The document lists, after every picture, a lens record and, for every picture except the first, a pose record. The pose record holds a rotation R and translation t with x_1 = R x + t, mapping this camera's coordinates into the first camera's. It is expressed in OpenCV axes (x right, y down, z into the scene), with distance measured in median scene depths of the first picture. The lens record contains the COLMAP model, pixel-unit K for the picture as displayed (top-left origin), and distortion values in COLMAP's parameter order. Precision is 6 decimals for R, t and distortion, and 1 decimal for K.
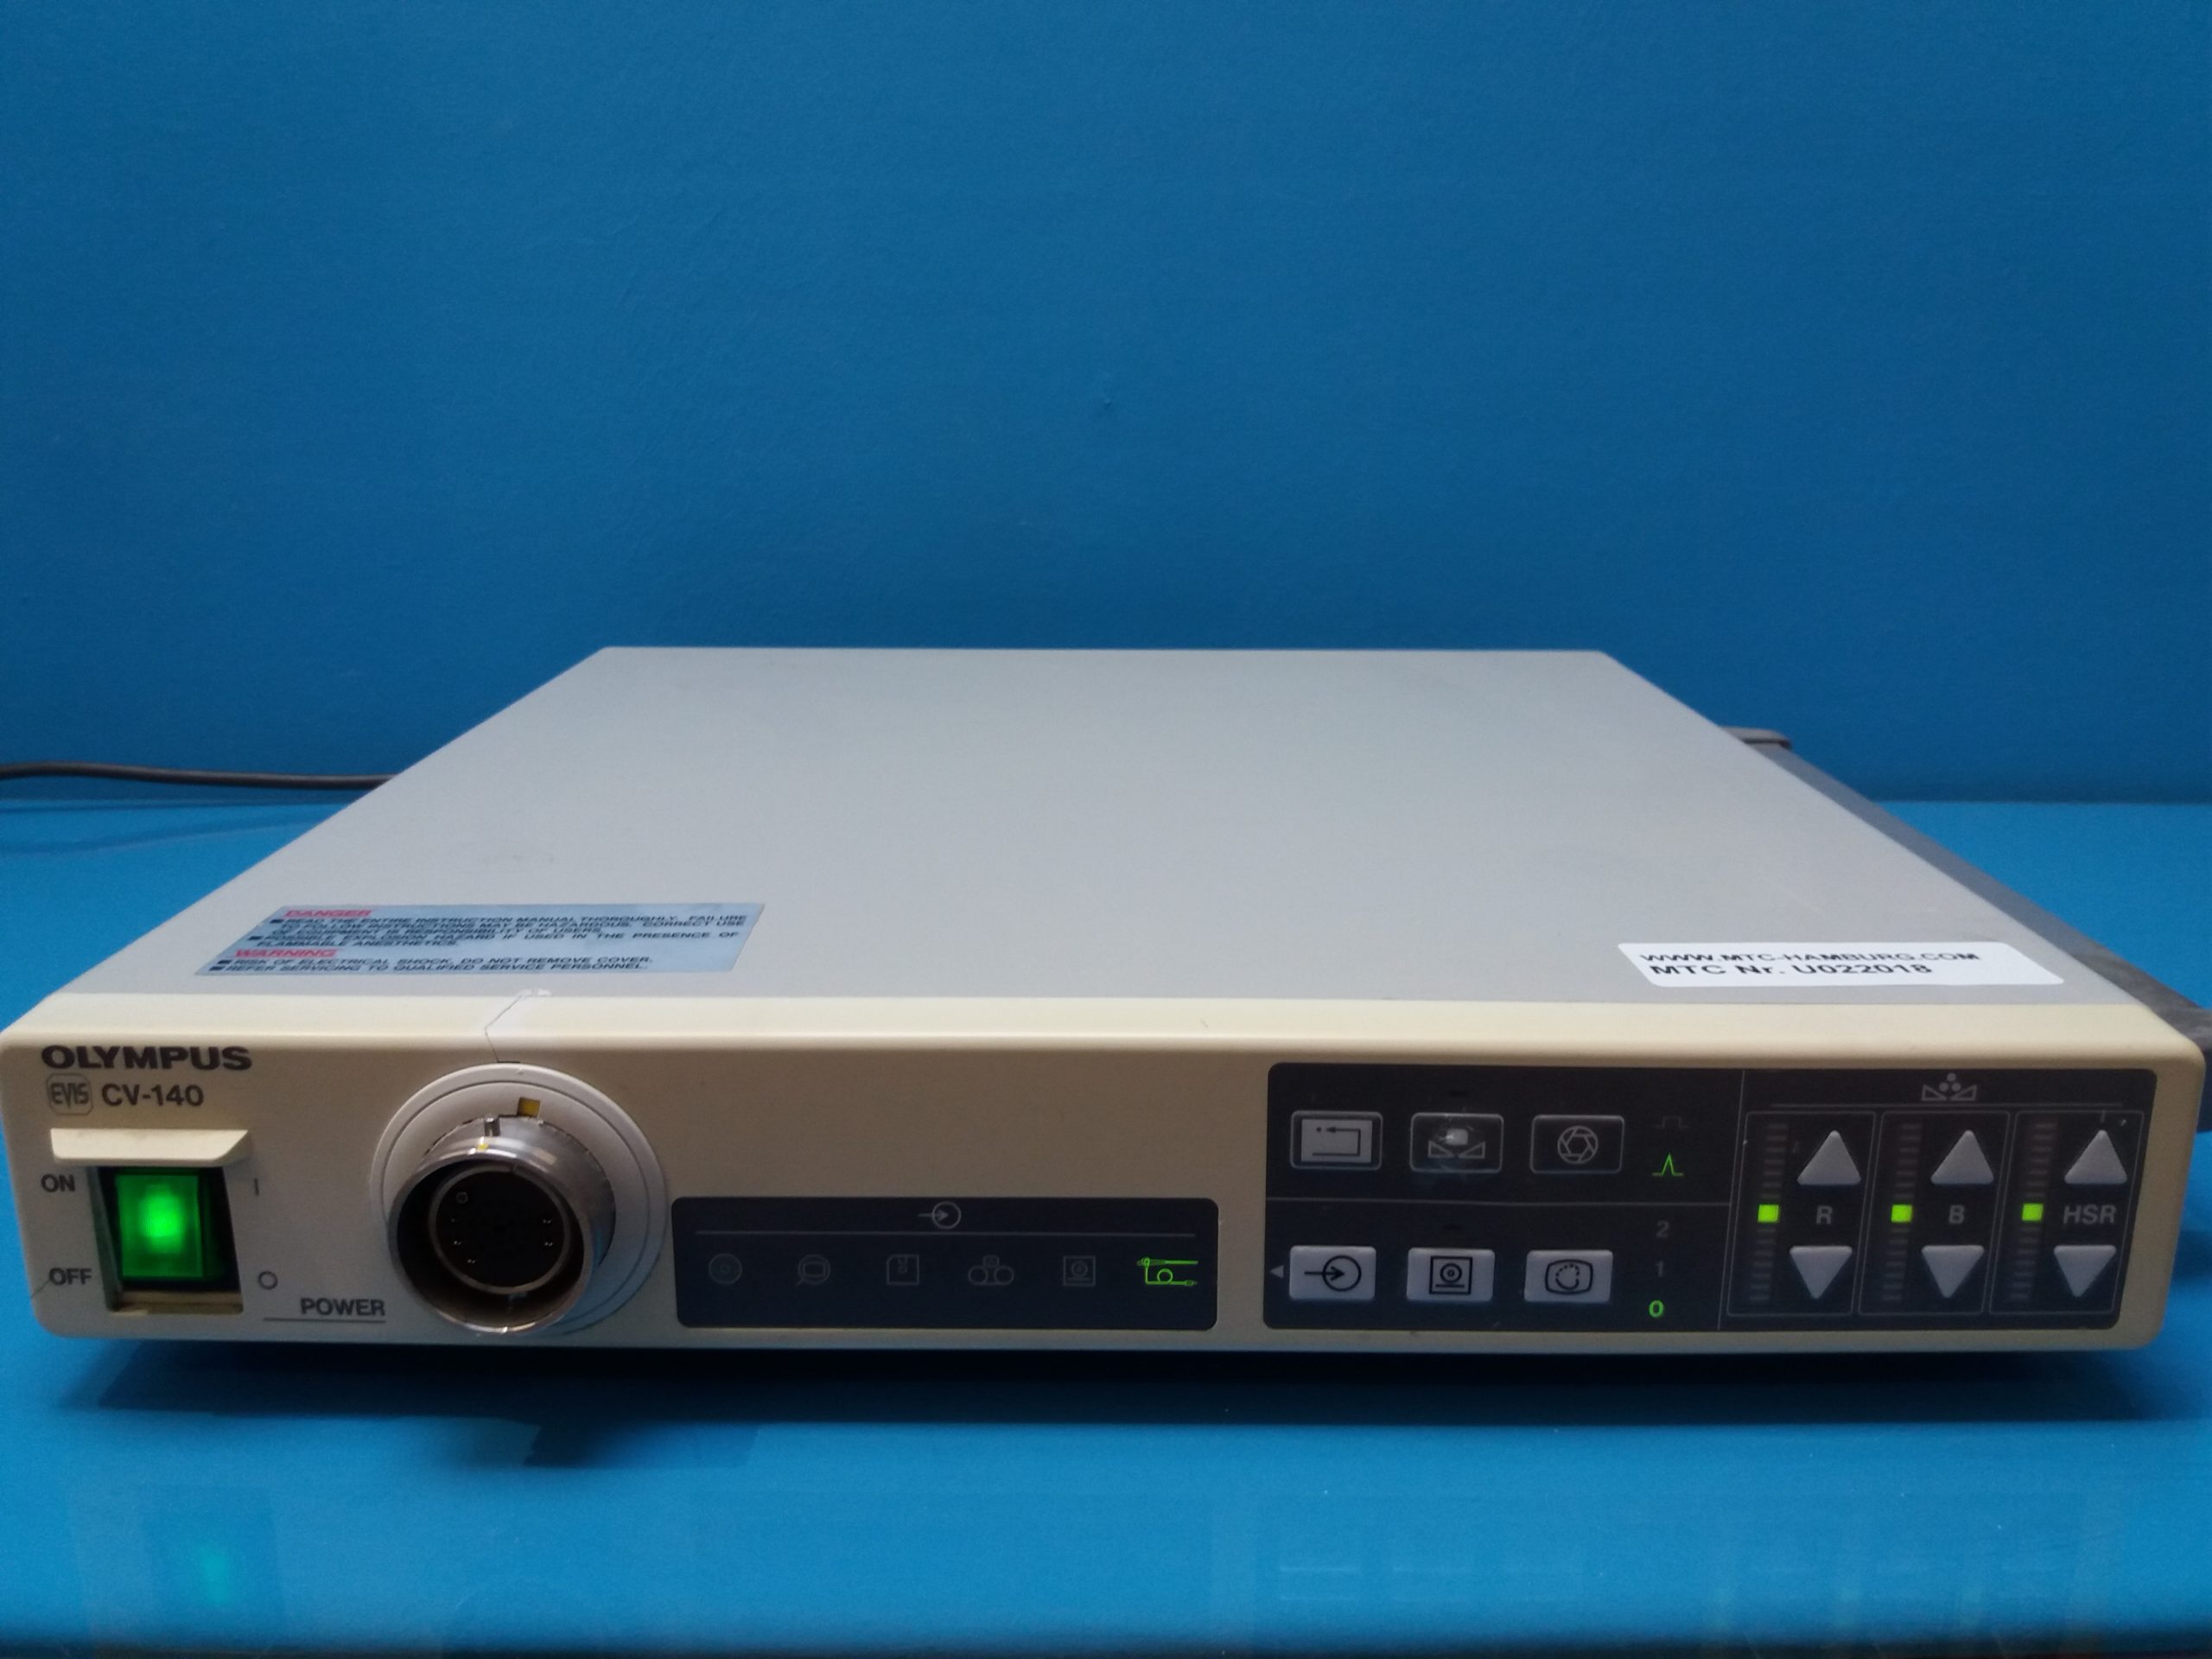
lens RADIAL K [[1793.9, 0, 1106.0], [0, 1793.9, 829.5], [0, 0, 1]] dist [-0.037030, -0.011691]
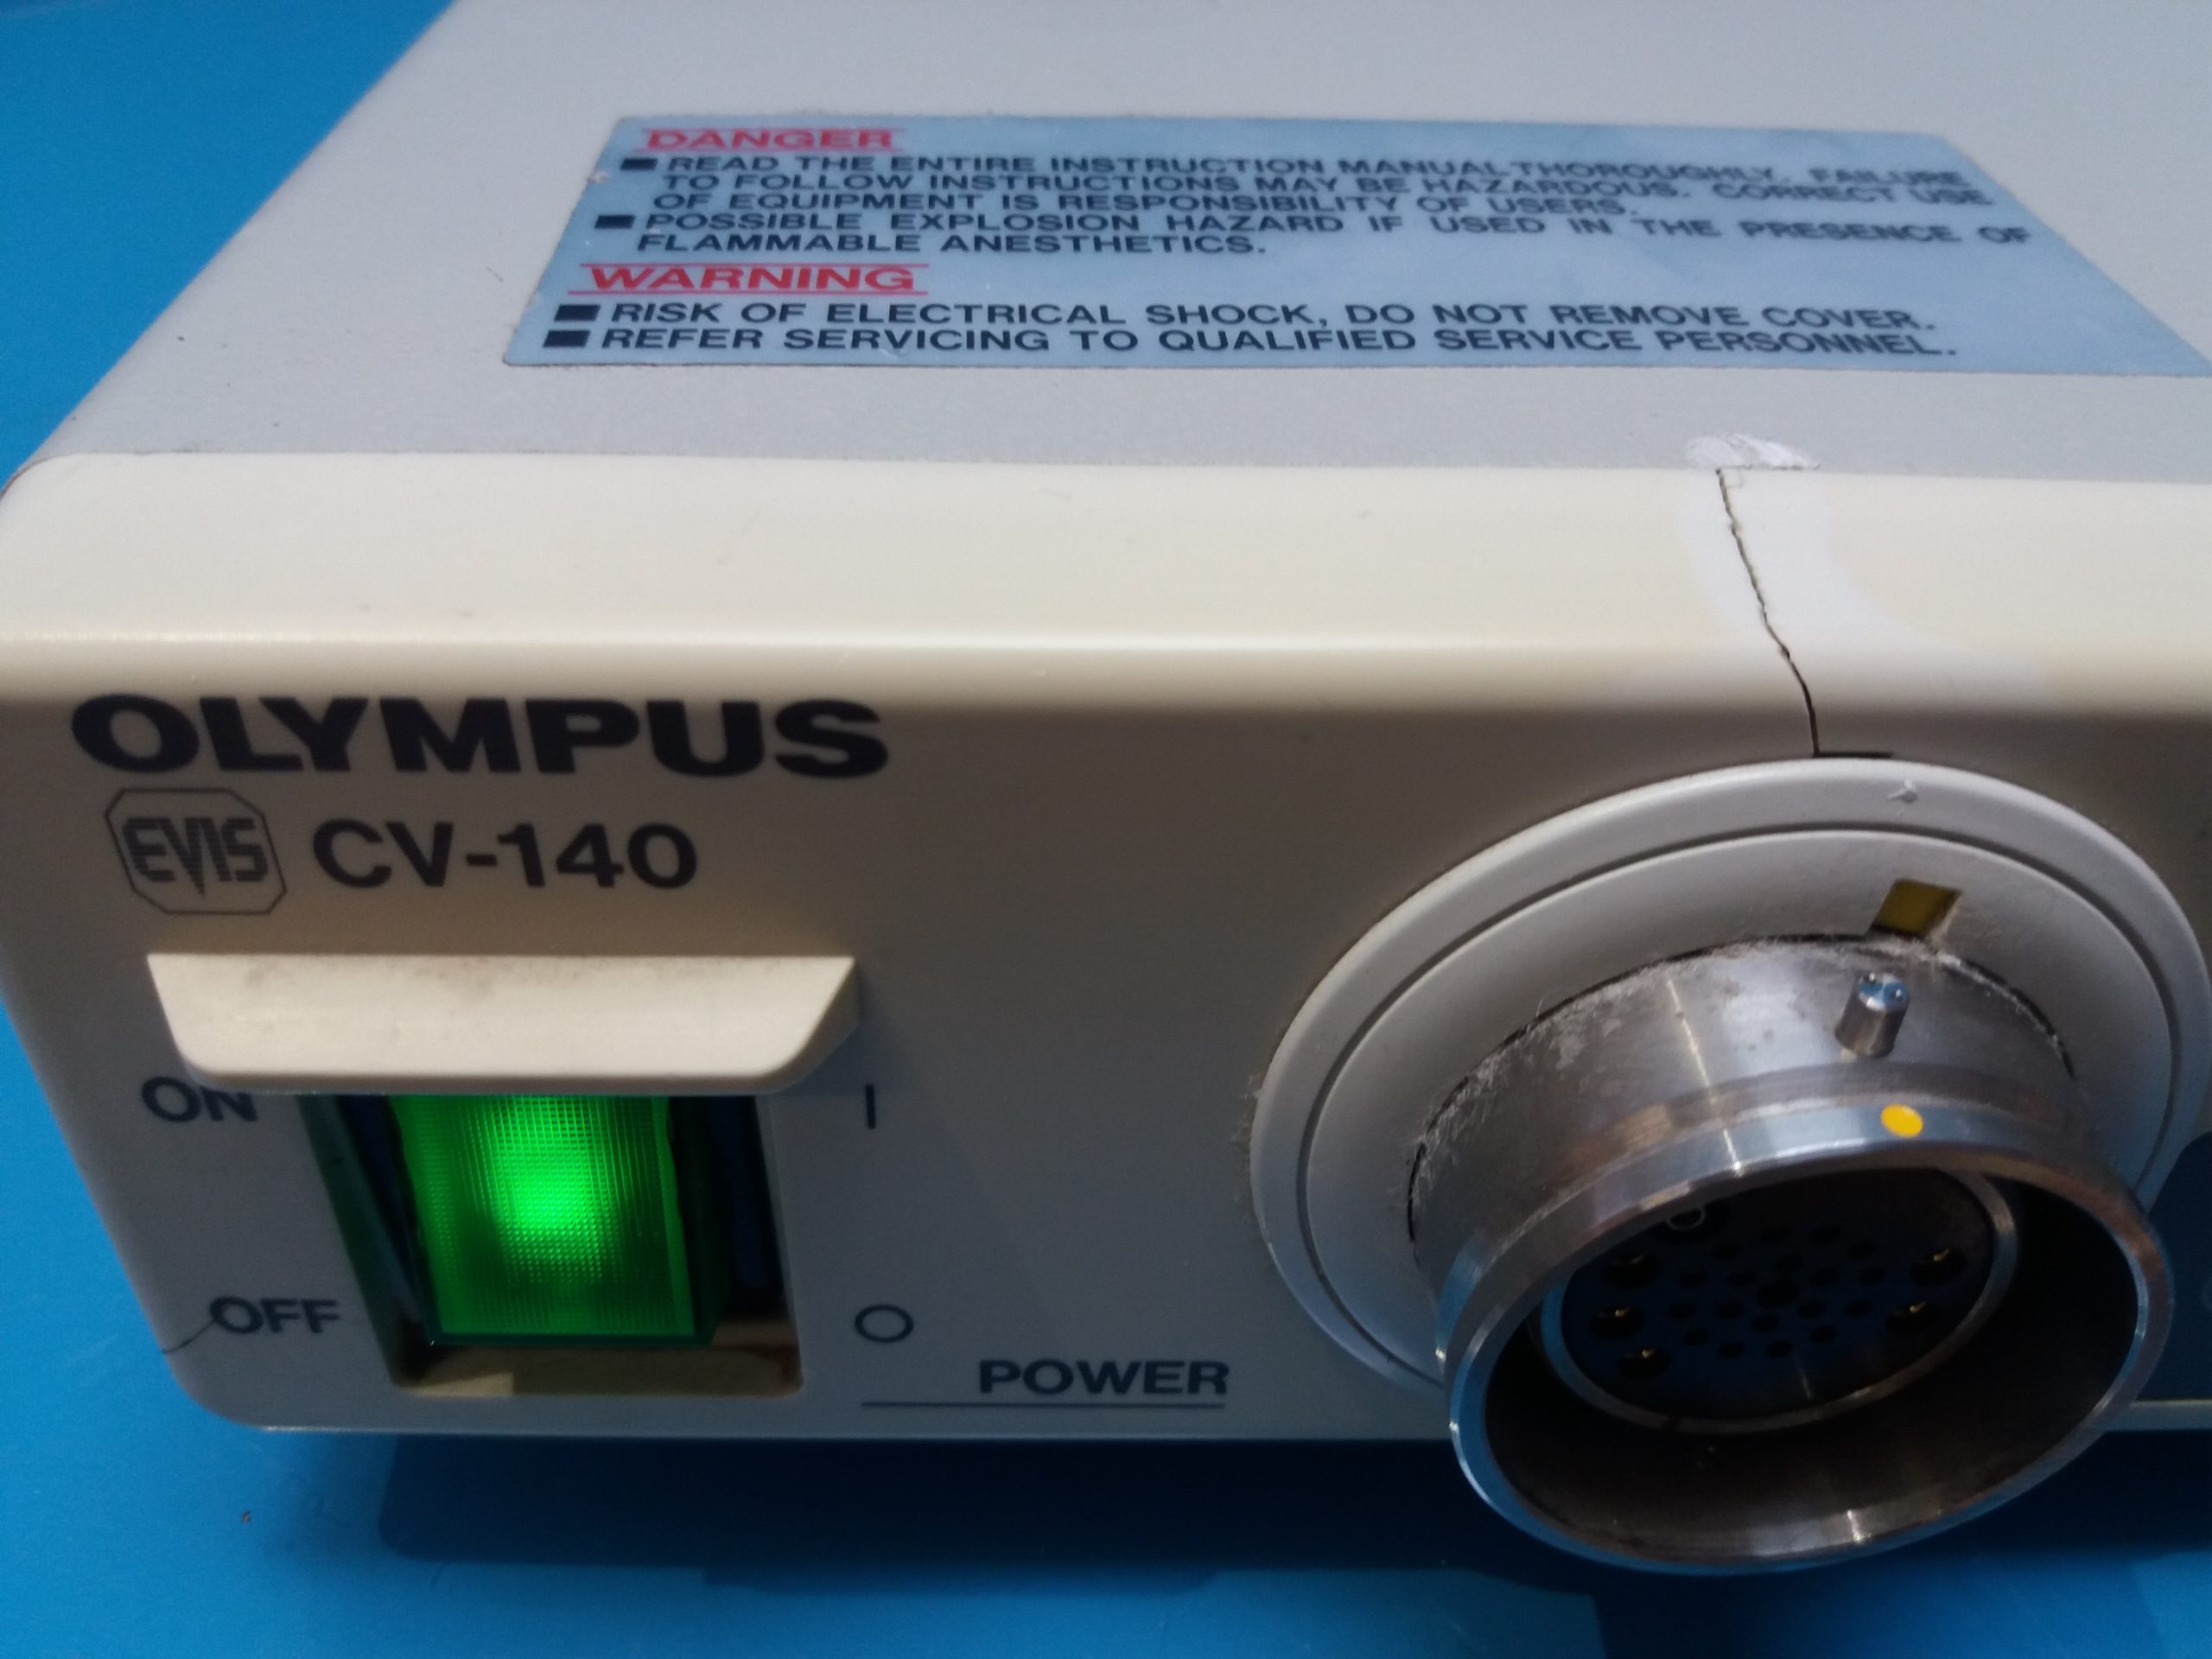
lens RADIAL K [[1860.5, 0, 1106.0], [0, 1860.5, 829.5], [0, 0, 1]] dist [0.042359, -0.328081]
pose [[0.999342, 0.002809, 0.036160, -0.452254], [-0.017095, 0.915785, 0.401305, 0.028947], [-0.031987, -0.401659, 0.915231, 0.729218]]
